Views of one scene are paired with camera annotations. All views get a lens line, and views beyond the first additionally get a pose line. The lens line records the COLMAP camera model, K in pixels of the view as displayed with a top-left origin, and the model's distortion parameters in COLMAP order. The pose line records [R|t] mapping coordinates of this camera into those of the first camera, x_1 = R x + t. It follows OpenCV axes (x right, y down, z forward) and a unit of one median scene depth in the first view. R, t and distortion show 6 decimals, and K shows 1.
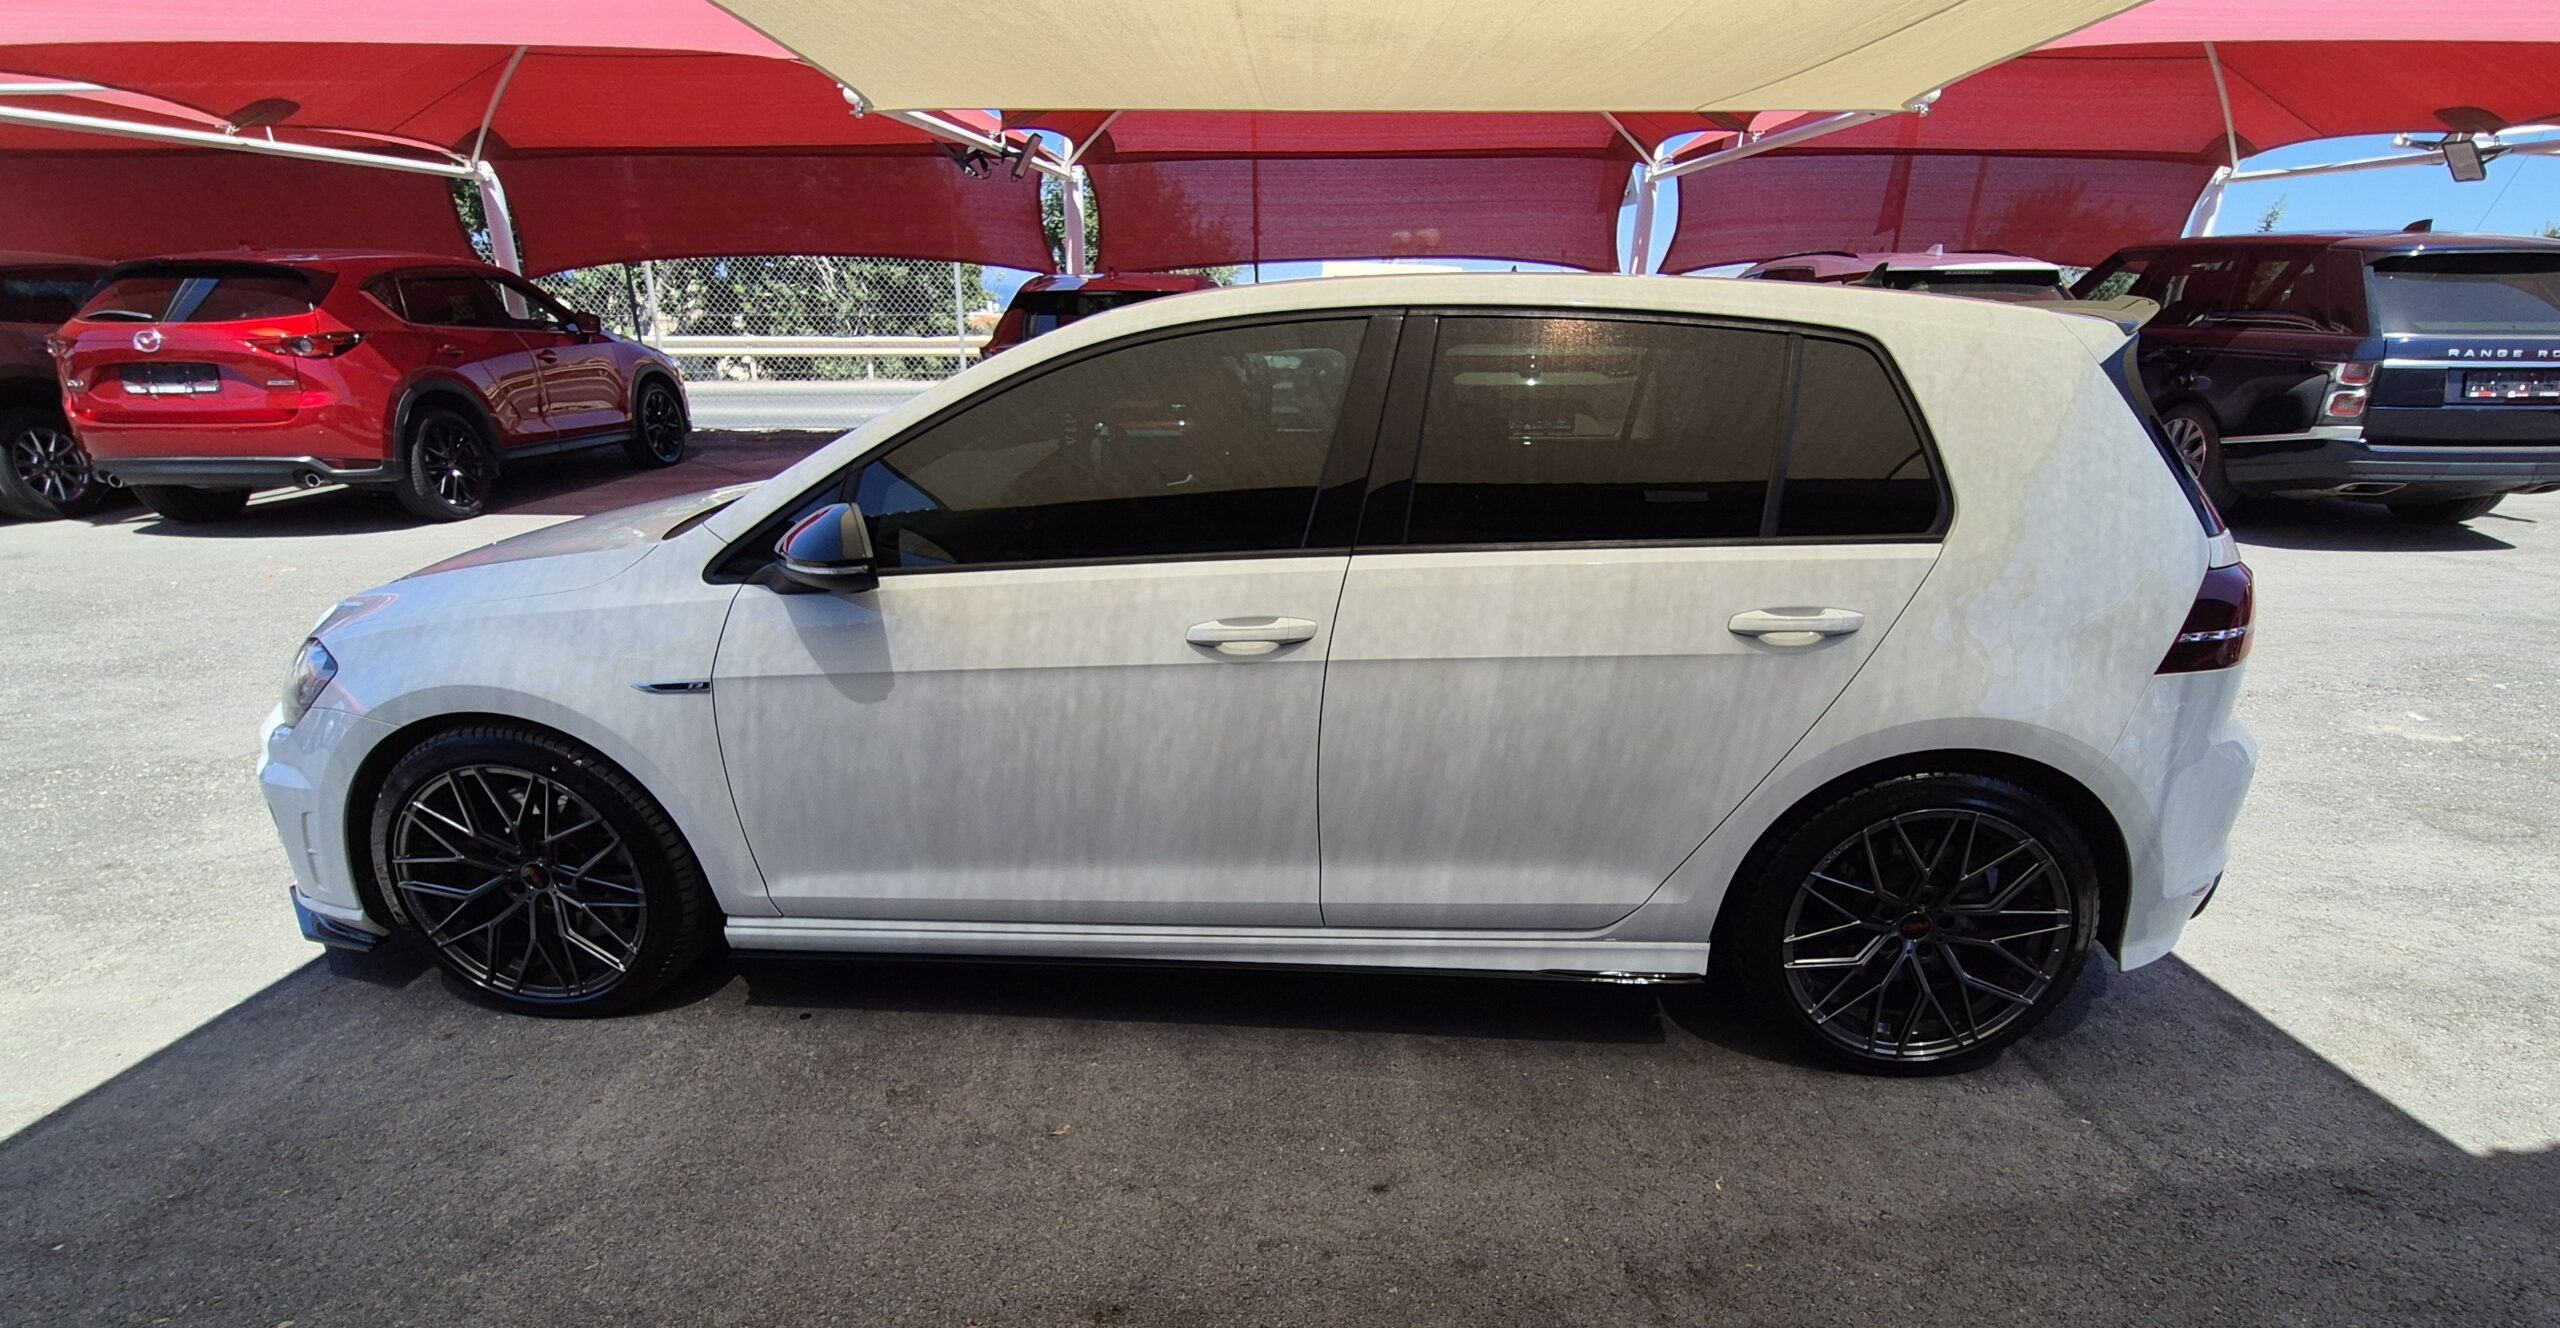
lens RADIAL K [[1207.7, 0, 1264.9], [0, 1207.7, 764.9], [0, 0, 1]] dist [0.001904, 0.001294]
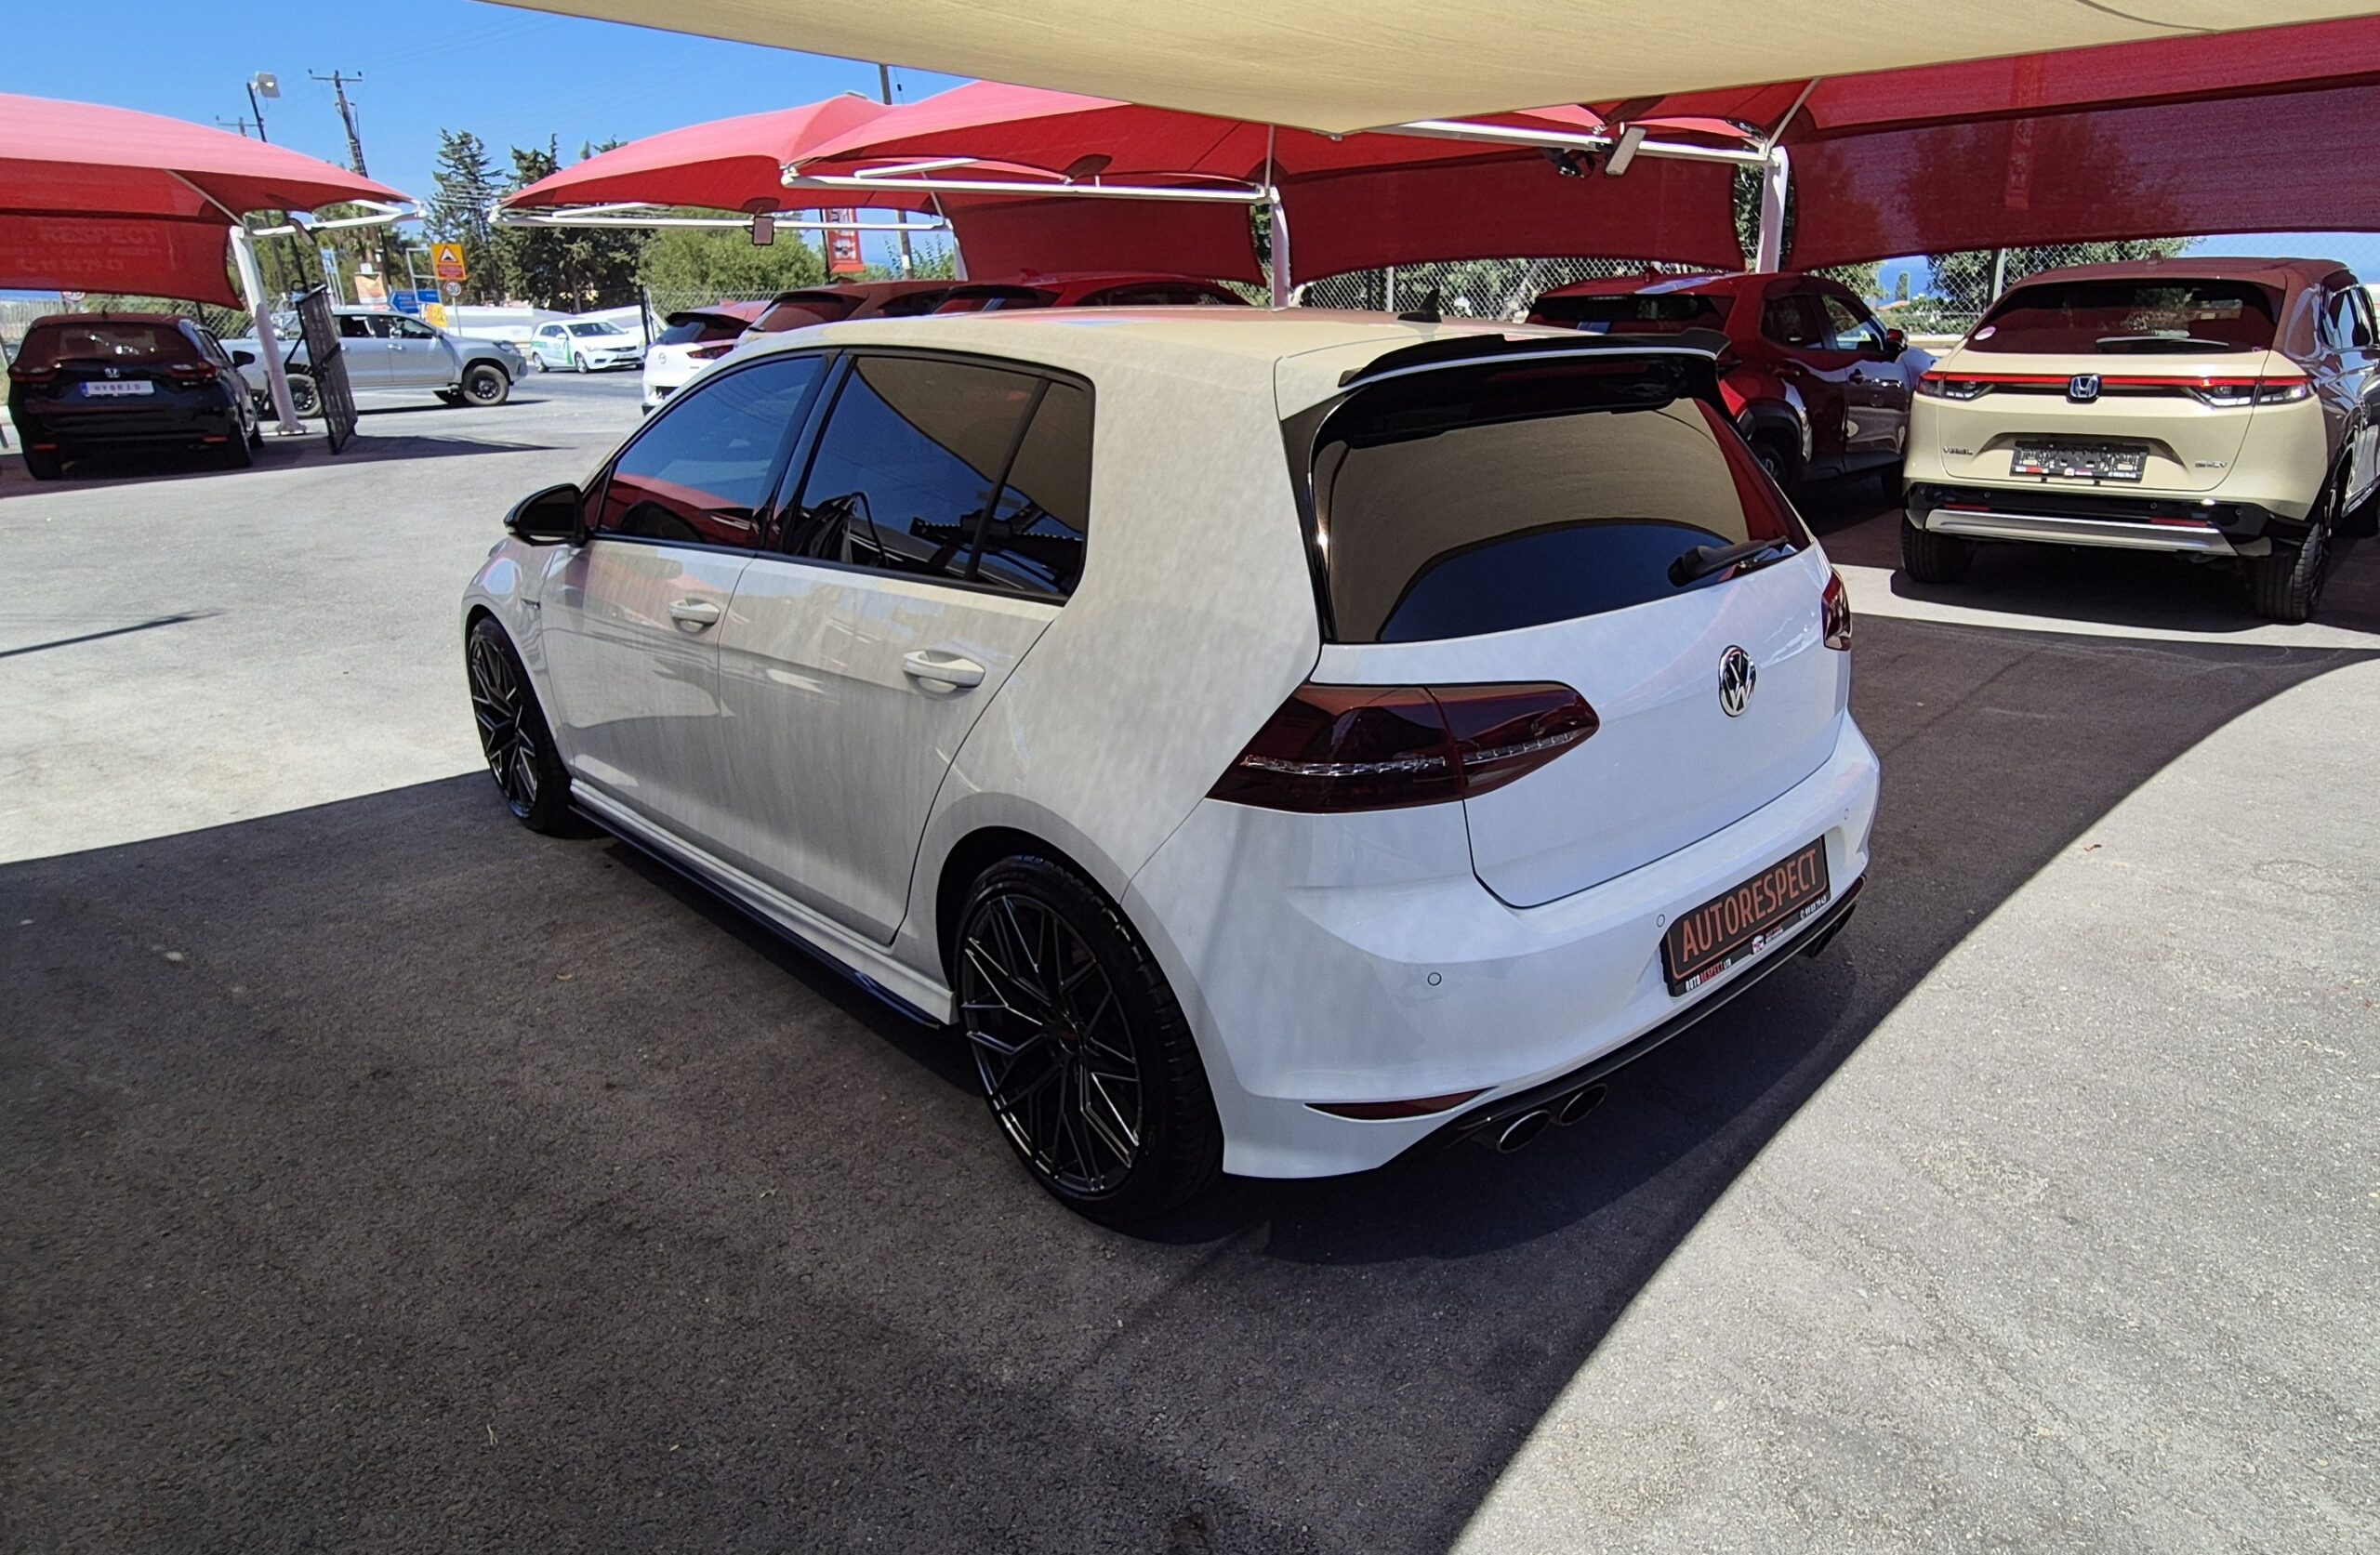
lens RADIAL K [[1311.6, 0, 1190.0], [0, 1311.6, 777.5], [0, 0, 1]] dist [-0.003904, 0.000500]
pose [[0.766729, 0.201297, -0.609595, 1.107136], [-0.211291, 0.975791, 0.056466, -0.118467], [0.606203, 0.085508, 0.790700, 0.275117]]
